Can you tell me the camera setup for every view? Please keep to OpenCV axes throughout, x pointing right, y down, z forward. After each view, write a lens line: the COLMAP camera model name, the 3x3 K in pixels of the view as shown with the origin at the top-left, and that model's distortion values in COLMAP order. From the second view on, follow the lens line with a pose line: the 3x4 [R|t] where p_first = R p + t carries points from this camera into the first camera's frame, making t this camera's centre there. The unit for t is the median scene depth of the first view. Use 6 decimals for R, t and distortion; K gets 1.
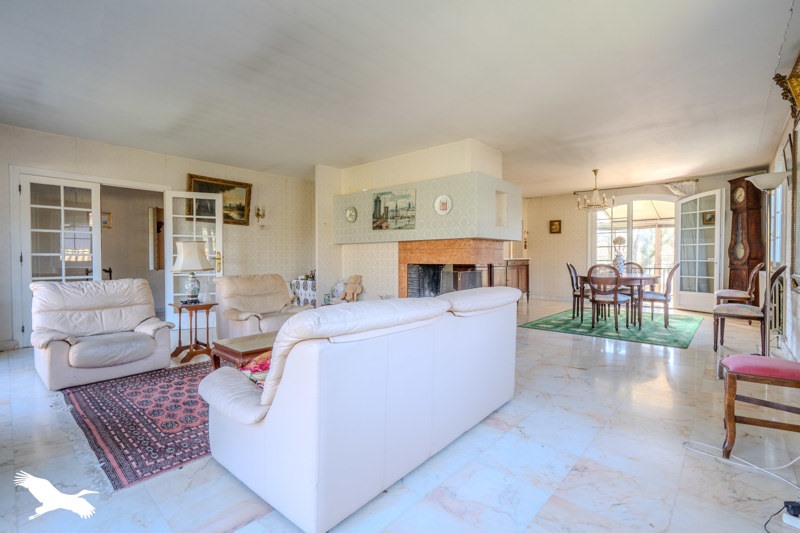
lens RADIAL K [[368.7, 0, 400.0], [0, 368.7, 265.0], [0, 0, 1]] dist [0.000016, -0.000115]
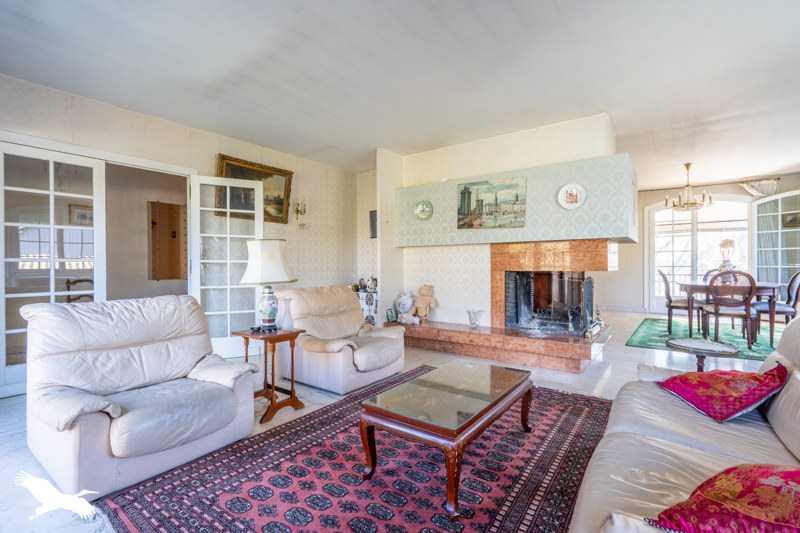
lens RADIAL K [[368.7, 0, 399.1], [0, 368.7, 266.3], [0, 0, 1]] dist [0.000016, -0.000115]
pose [[0.996261, -0.002385, 0.086365, -0.284285], [0.003613, 0.999895, -0.014060, -0.003547], [-0.086322, 0.014320, 0.996164, 0.223127]]
